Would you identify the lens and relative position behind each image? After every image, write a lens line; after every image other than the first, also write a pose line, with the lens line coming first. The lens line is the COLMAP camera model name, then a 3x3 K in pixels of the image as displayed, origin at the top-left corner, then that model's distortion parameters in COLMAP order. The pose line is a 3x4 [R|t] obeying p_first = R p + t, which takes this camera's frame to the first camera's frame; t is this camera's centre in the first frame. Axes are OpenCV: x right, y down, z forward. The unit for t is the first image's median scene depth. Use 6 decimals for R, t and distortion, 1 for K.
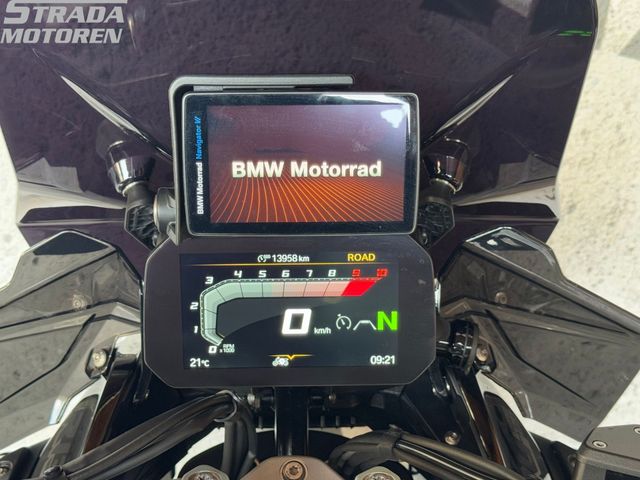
lens RADIAL K [[998.8, 0, 332.0], [0, 998.8, 233.9], [0, 0, 1]] dist [0.110047, 0.000000]
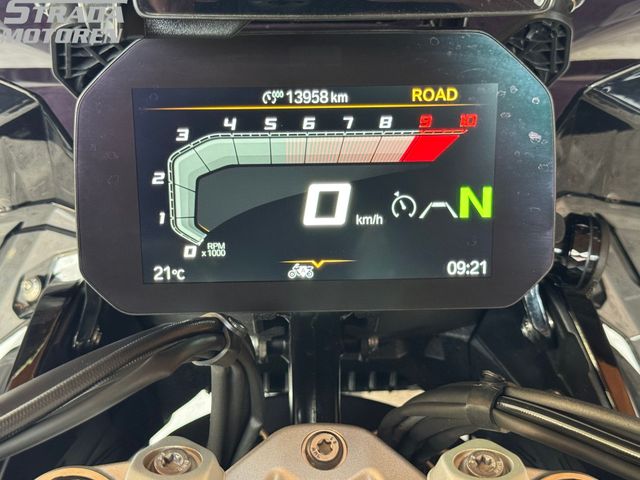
lens RADIAL K [[998.8, 0, 322.7], [0, 998.8, 239.0], [0, 0, 1]] dist [0.110047, 0.000000]
pose [[0.999947, -0.007025, -0.007575, -0.033810], [0.007173, 0.999779, 0.019755, 0.097208], [0.007435, -0.019809, 0.999776, 0.392915]]
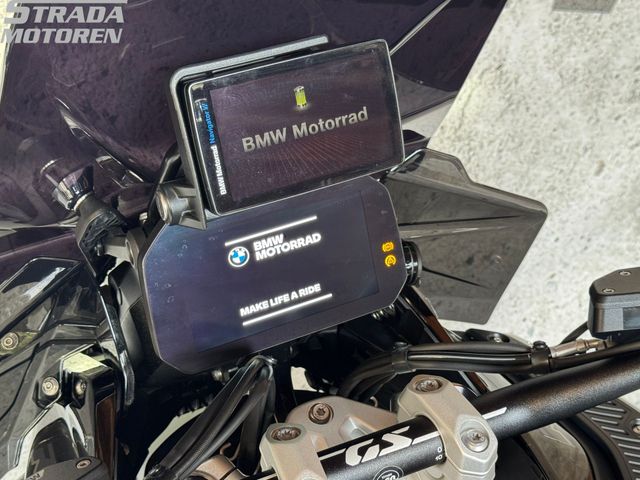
lens RADIAL K [[998.8, 0, 317.0], [0, 998.8, 237.0], [0, 0, 1]] dist [0.110047, 0.000000]
pose [[0.917116, -0.267162, 0.295843, -0.307734], [0.260594, 0.963443, 0.062198, -0.013660], [-0.301645, 0.020052, 0.953210, -0.028438]]
